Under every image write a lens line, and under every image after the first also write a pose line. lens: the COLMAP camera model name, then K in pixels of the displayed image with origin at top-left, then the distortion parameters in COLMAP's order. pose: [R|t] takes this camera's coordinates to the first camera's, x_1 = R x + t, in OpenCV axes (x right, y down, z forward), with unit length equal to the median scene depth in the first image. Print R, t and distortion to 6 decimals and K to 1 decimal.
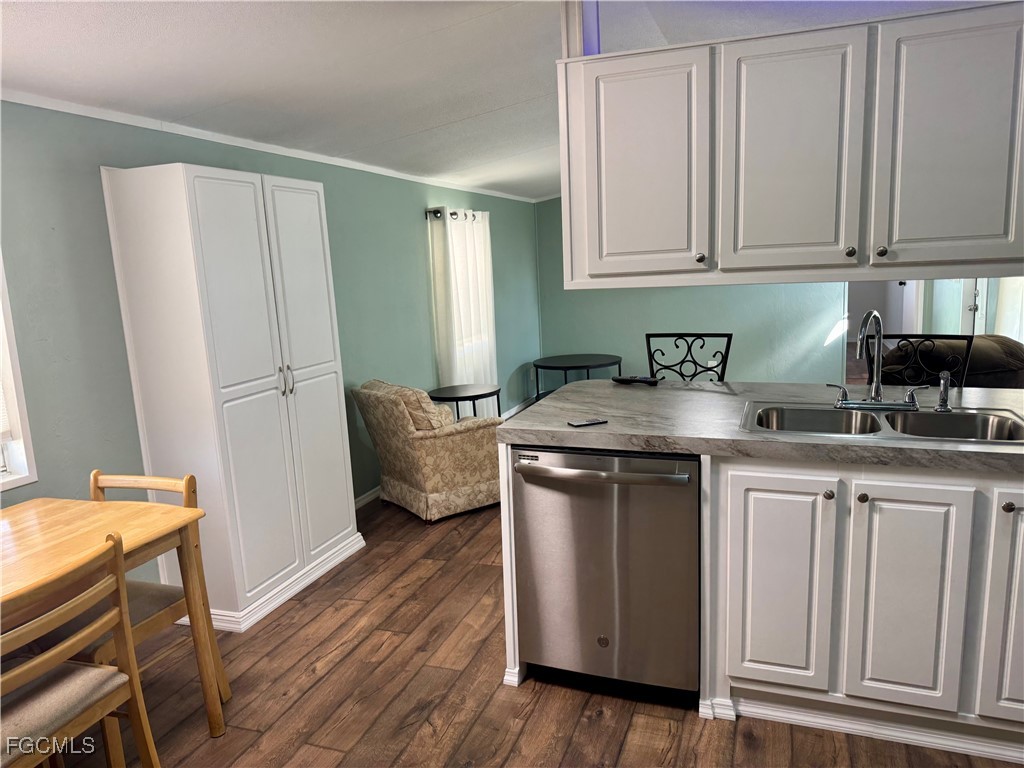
lens RADIAL K [[714.4, 0, 513.3], [0, 714.4, 392.9], [0, 0, 1]] dist [0.105411, -0.142434]
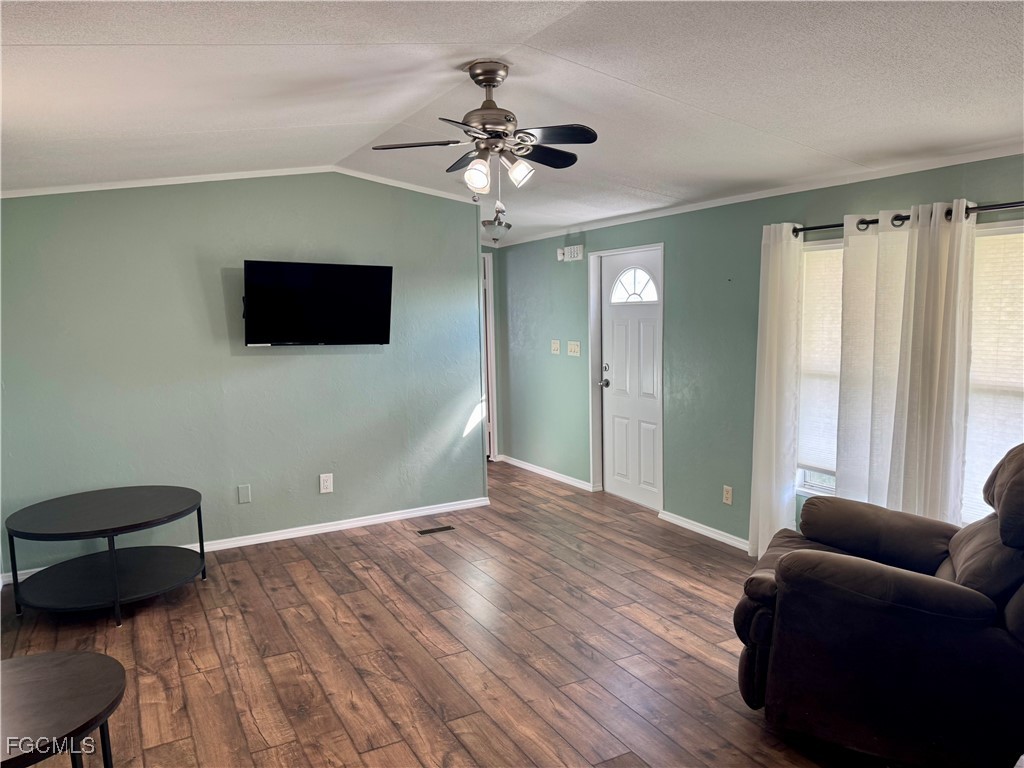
lens RADIAL K [[716.5, 0, 513.3], [0, 716.5, 397.9], [0, 0, 1]] dist [0.065560, -0.070270]
pose [[0.651714, -0.056726, 0.756340, -0.325566], [0.119932, 0.992361, -0.028914, -0.226732], [-0.748922, 0.109553, 0.653539, 1.299756]]
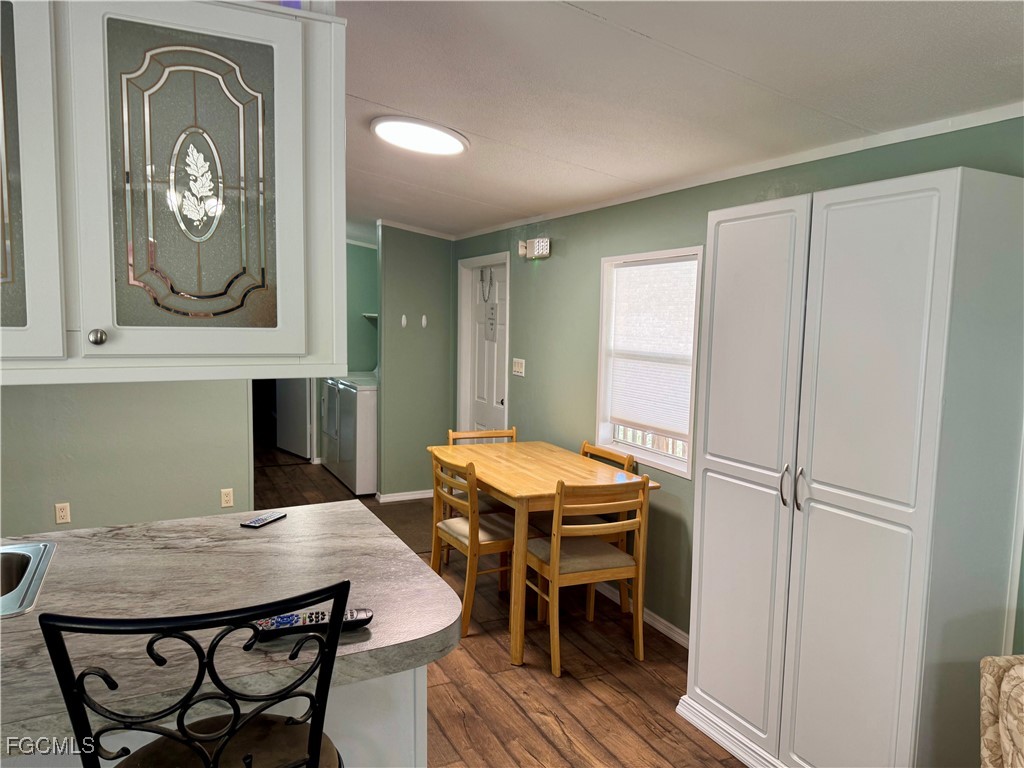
lens RADIAL K [[720.6, 0, 518.3], [0, 720.6, 396.4], [0, 0, 1]] dist [0.067982, -0.066570]
pose [[-0.683983, 0.115012, -0.720374, 0.482977], [-0.116815, 0.957483, 0.263782, -0.345035], [0.720084, 0.264574, -0.641467, 1.683002]]
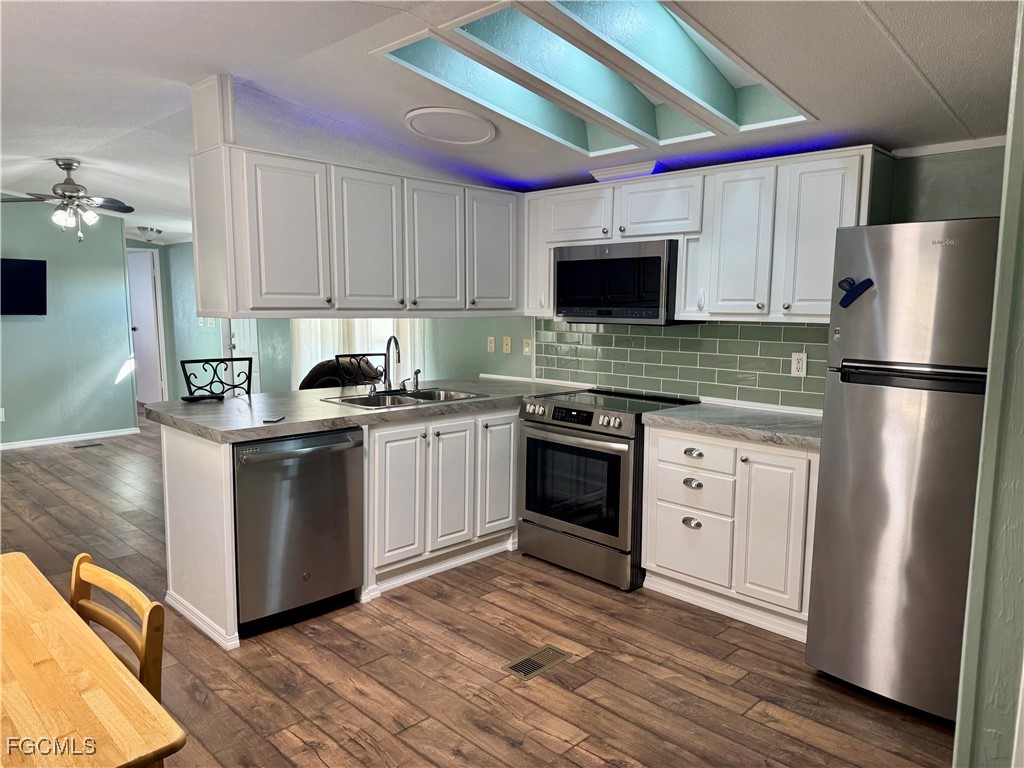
lens RADIAL K [[721.7, 0, 510.0], [0, 721.7, 396.0], [0, 0, 1]] dist [0.063734, -0.082728]
pose [[0.413363, -0.073538, 0.907592, -0.907979], [0.134918, 0.990678, 0.018822, 0.032329], [-0.900515, 0.114670, 0.419431, 0.044625]]
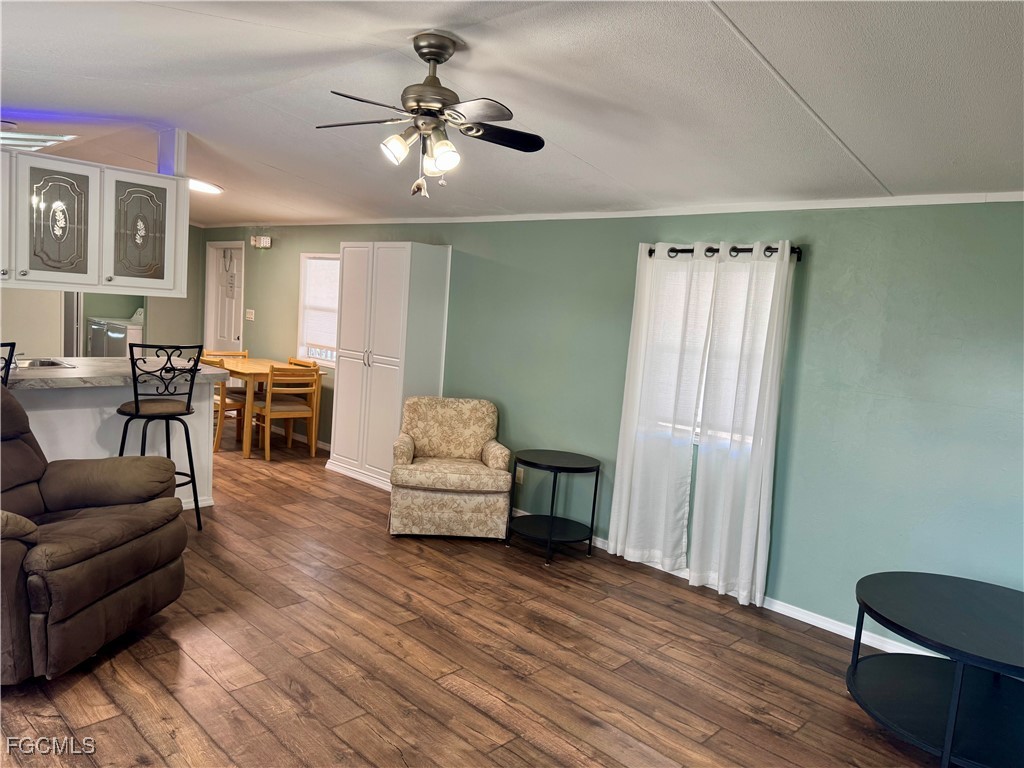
lens RADIAL K [[721.7, 0, 510.0], [0, 721.7, 396.0], [0, 0, 1]] dist [0.063734, -0.082728]
pose [[-0.403739, 0.129397, -0.905677, 1.535086], [-0.219621, 0.947292, 0.233247, -0.559496], [0.888123, 0.293076, -0.354040, 2.651349]]
